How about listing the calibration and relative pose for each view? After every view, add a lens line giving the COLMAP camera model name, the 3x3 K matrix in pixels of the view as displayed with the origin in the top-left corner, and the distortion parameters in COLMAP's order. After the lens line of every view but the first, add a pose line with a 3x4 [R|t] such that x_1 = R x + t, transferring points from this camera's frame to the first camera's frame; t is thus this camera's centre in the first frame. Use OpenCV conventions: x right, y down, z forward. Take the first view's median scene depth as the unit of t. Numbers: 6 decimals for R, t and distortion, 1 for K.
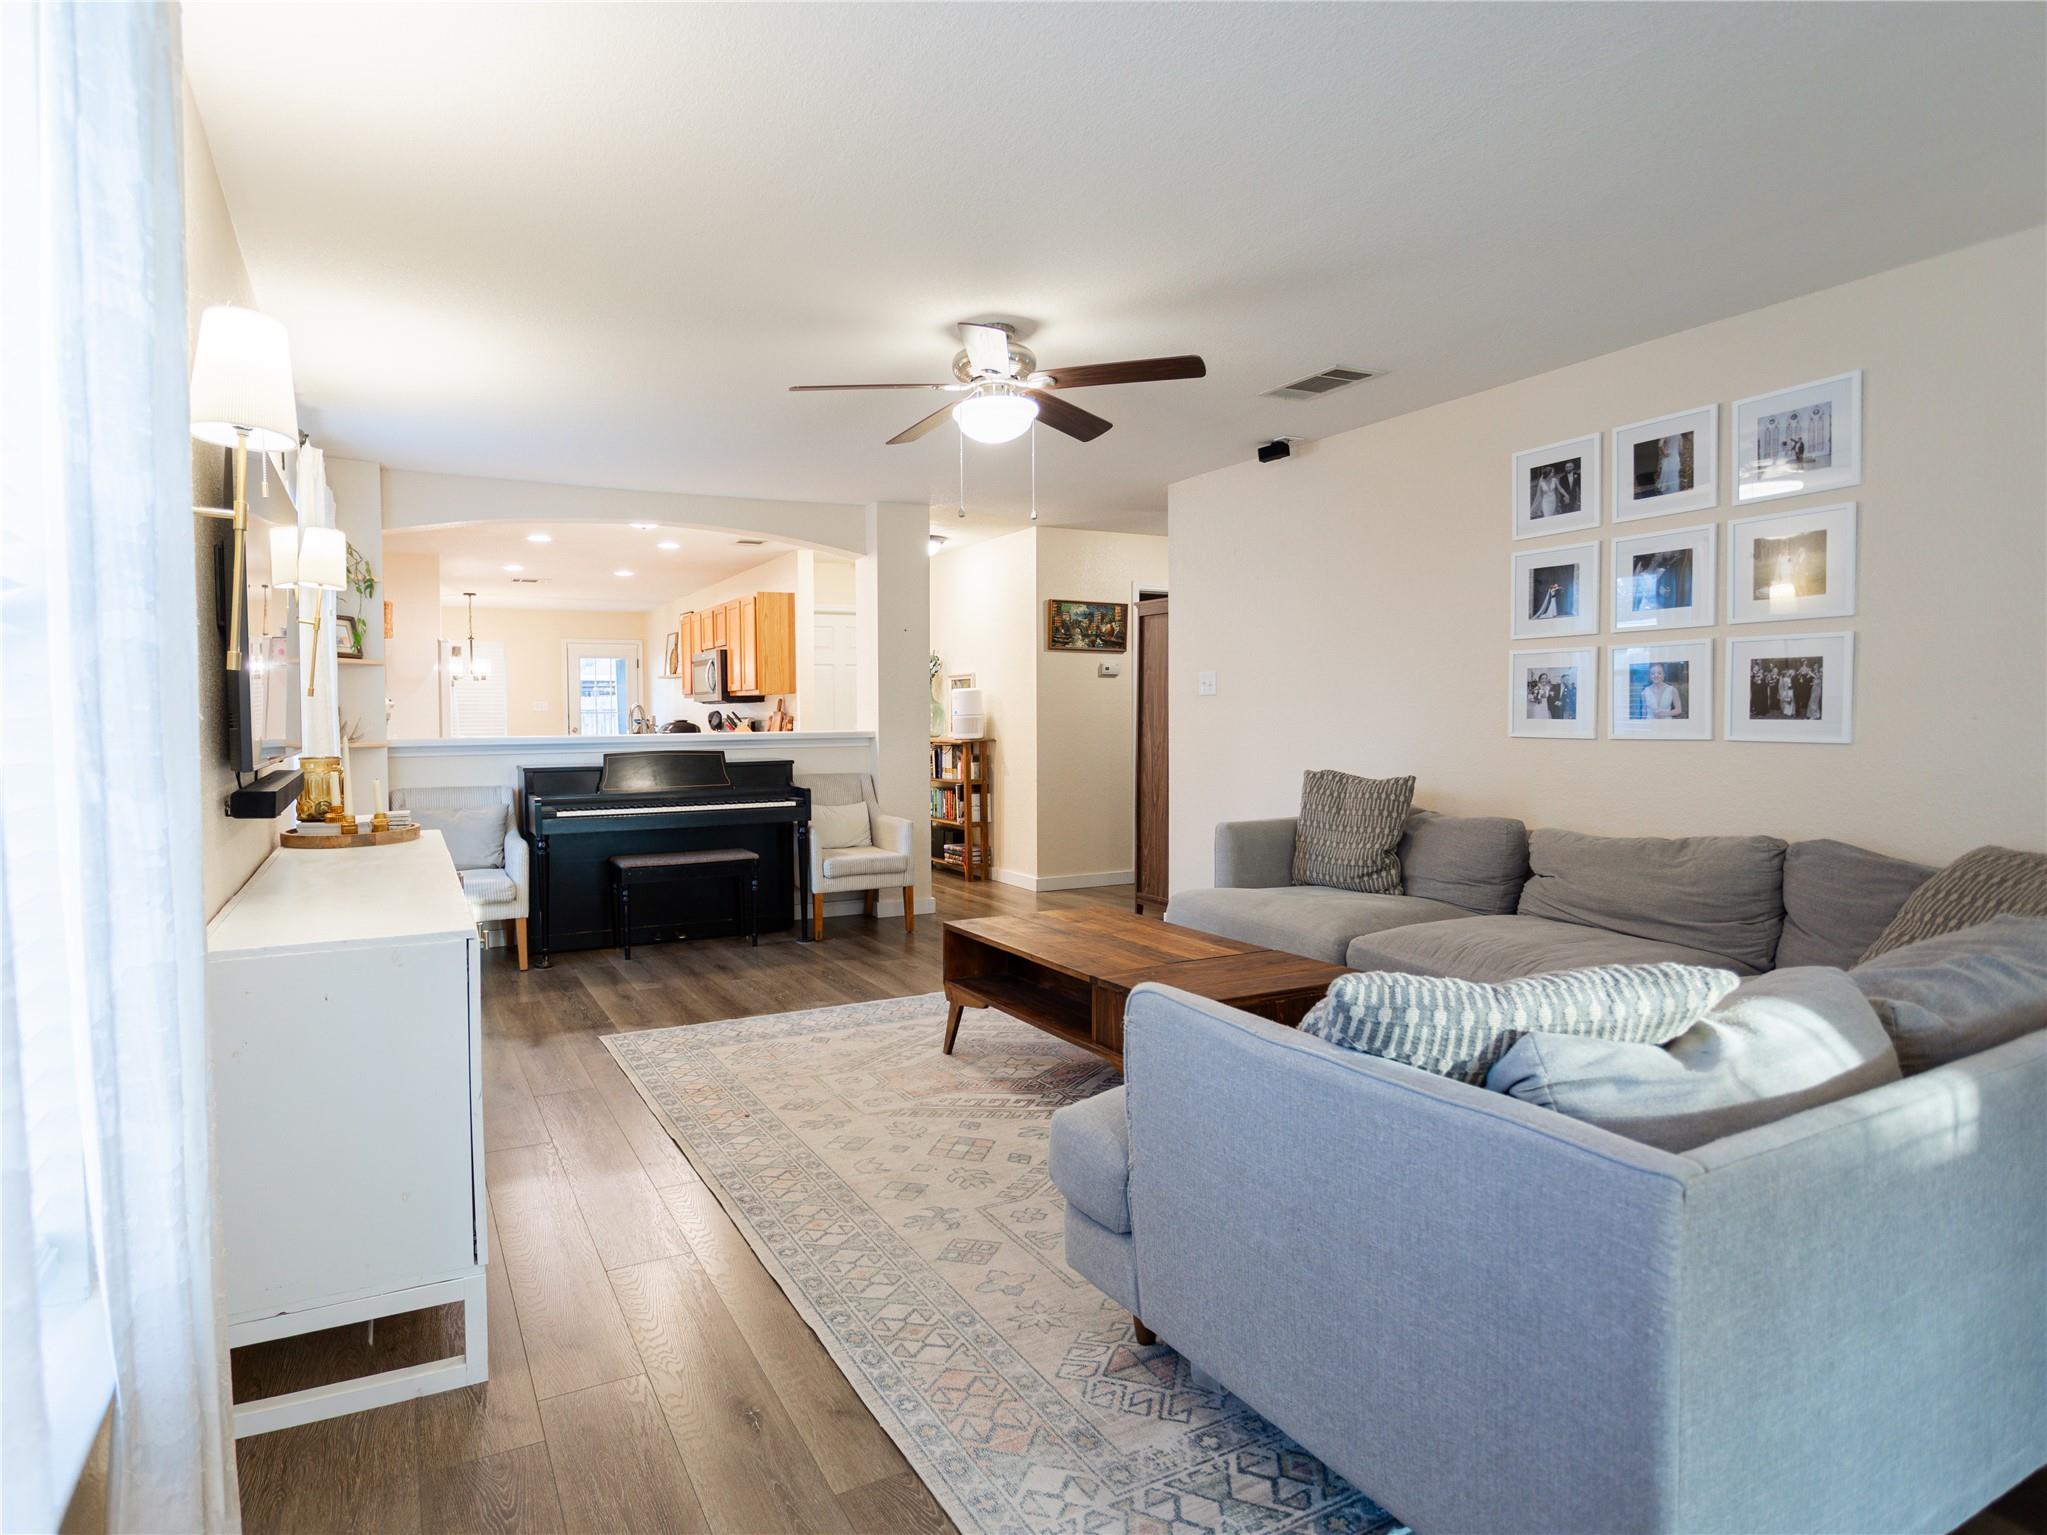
lens RADIAL K [[1119.2, 0, 880.1], [0, 1119.2, 754.9], [0, 0, 1]] dist [0.001751, 0.000165]
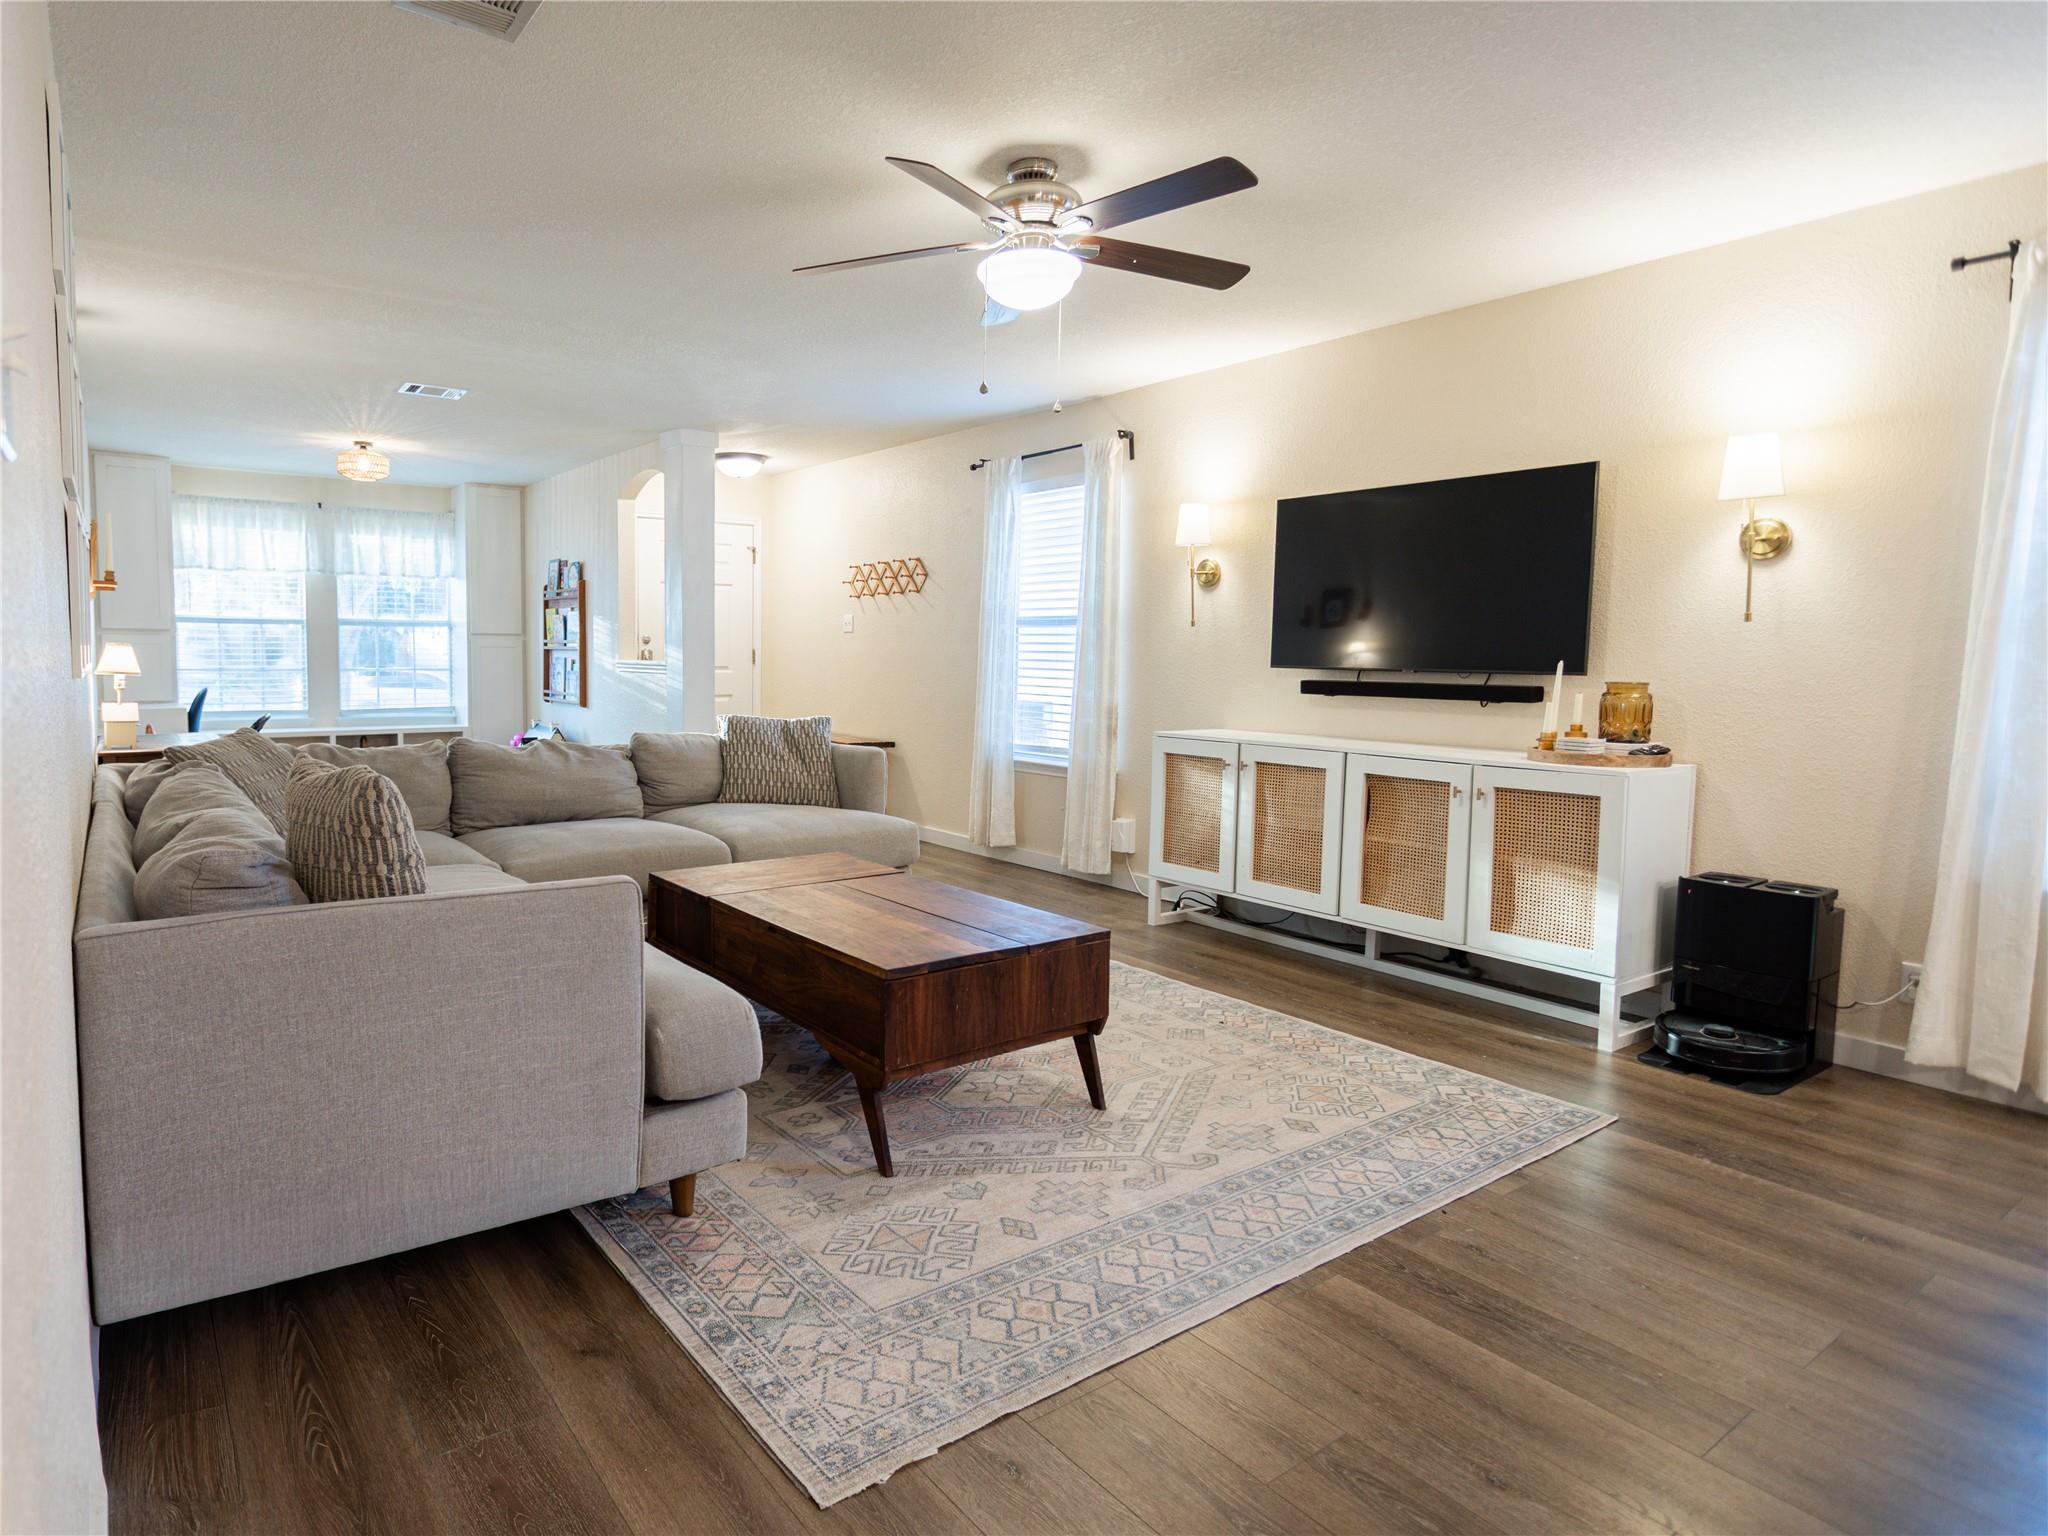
lens RADIAL K [[1119.7, 0, 880.5], [0, 1119.7, 755.4], [0, 0, 1]] dist [0.001751, 0.000165]
pose [[-0.984424, 0.013327, -0.175307, 0.332033], [-0.009843, 0.991381, 0.130638, -0.054220], [0.175537, 0.130329, -0.975808, 1.696475]]
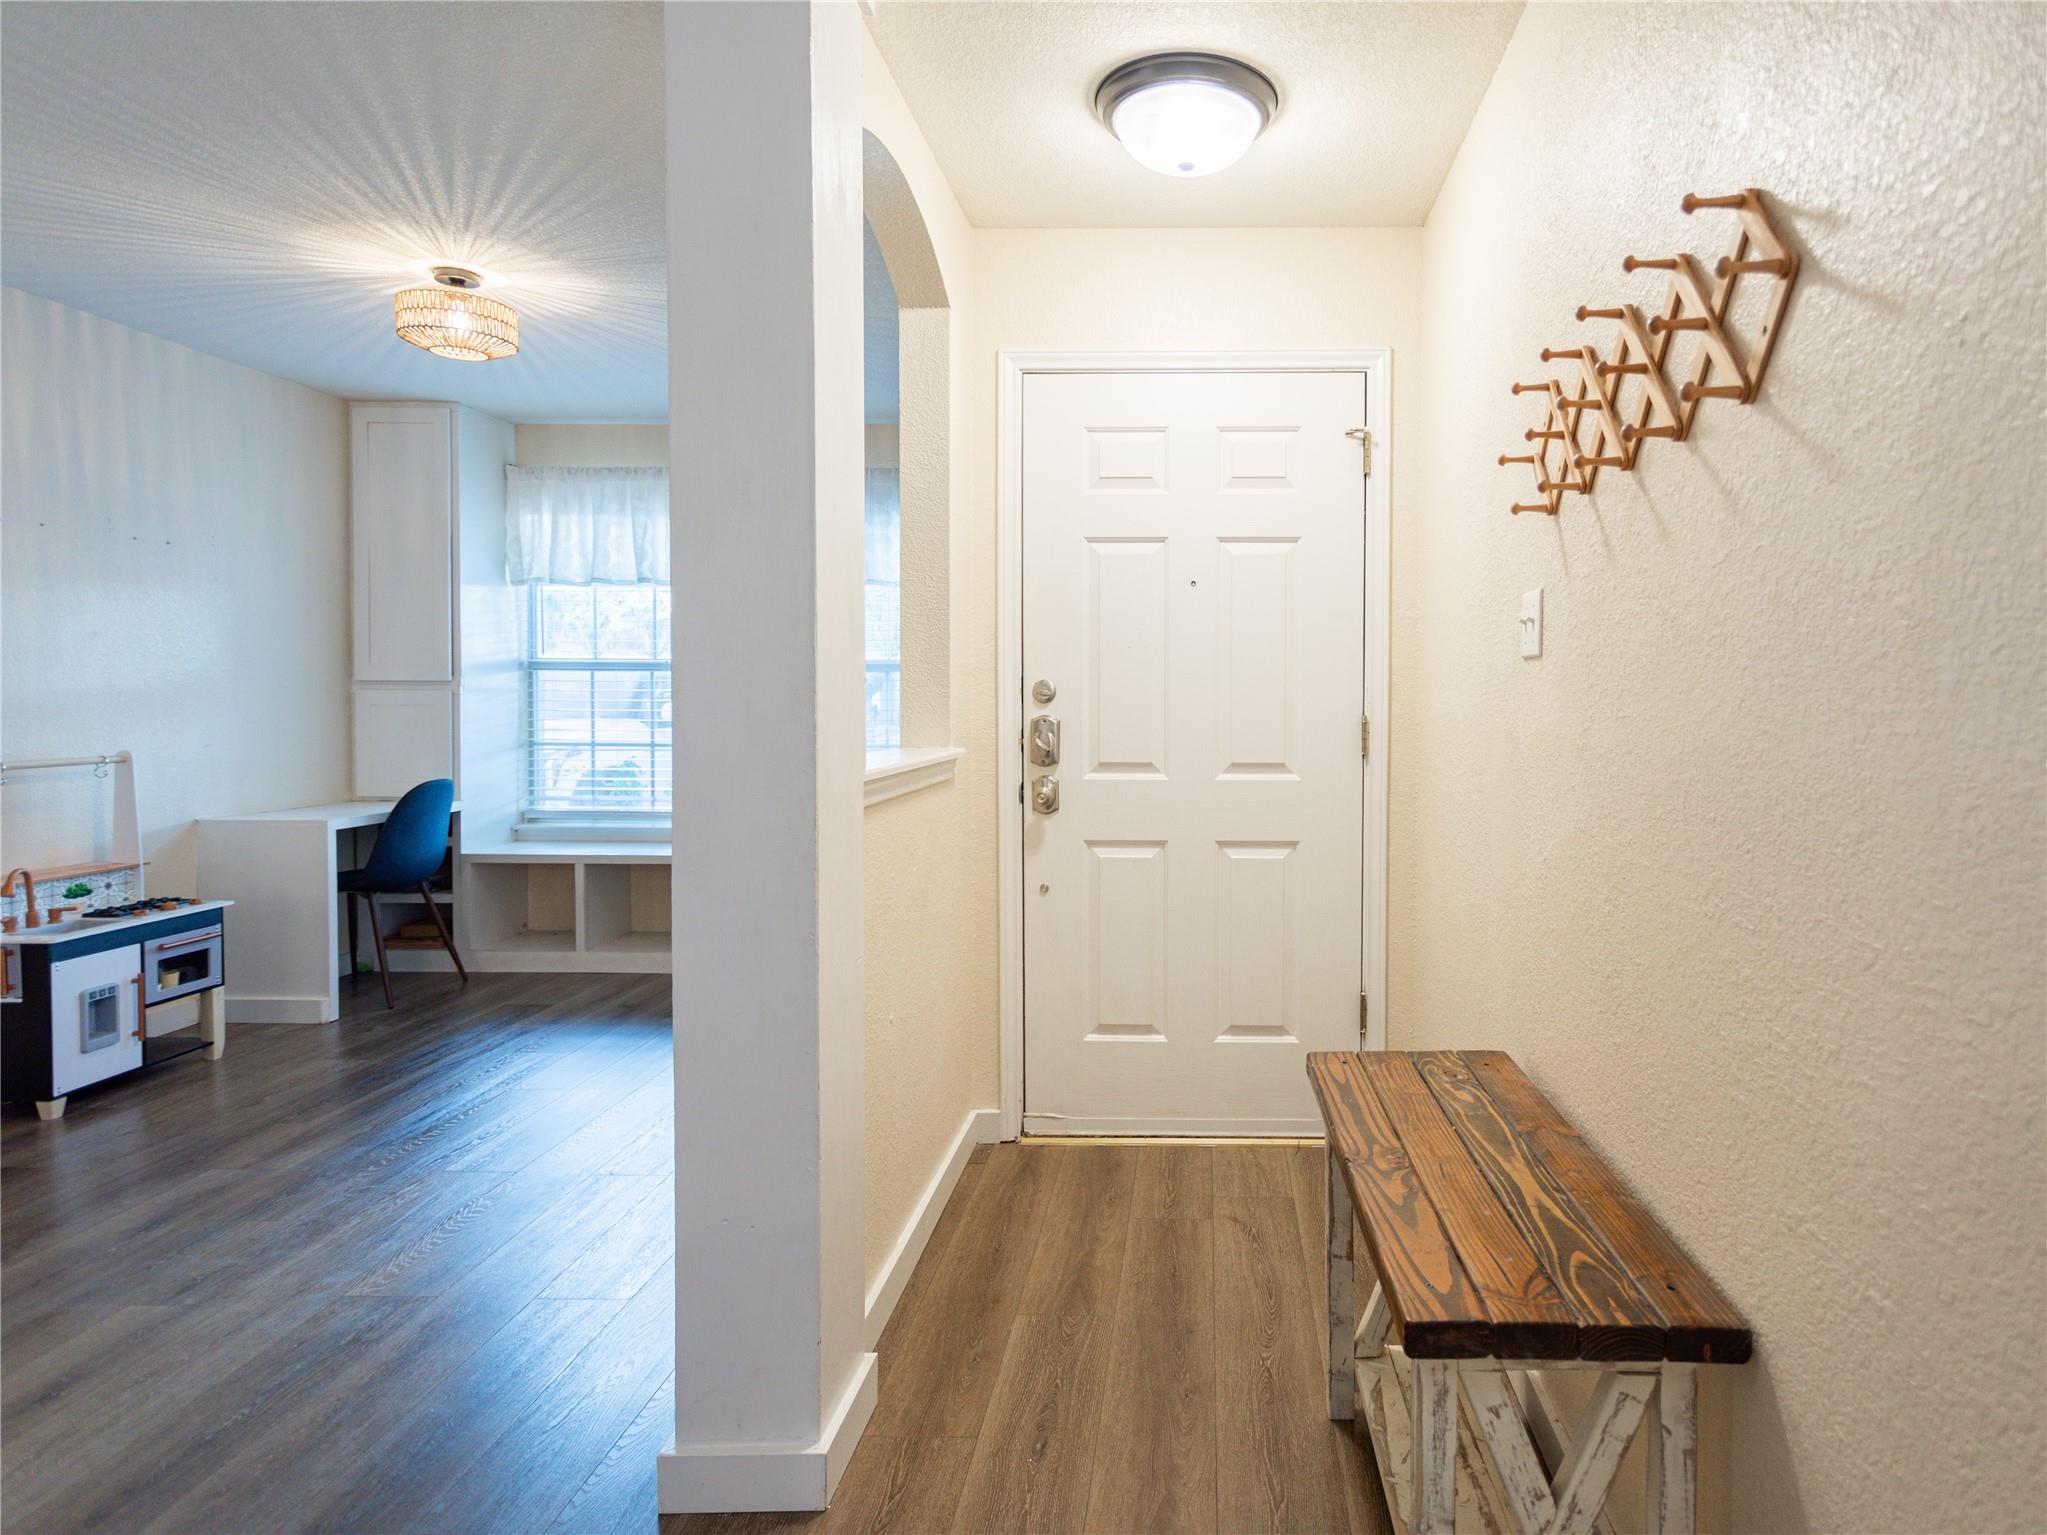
lens RADIAL K [[1144.8, 0, 1186.5], [0, 1144.8, 722.7], [0, 0, 1]] dist [0.013573, -0.001511]
pose [[-0.904237, -0.007955, 0.426957, -0.044254], [0.017324, 0.998320, 0.055289, -0.012274], [-0.426679, 0.057391, -0.902580, 0.251769]]
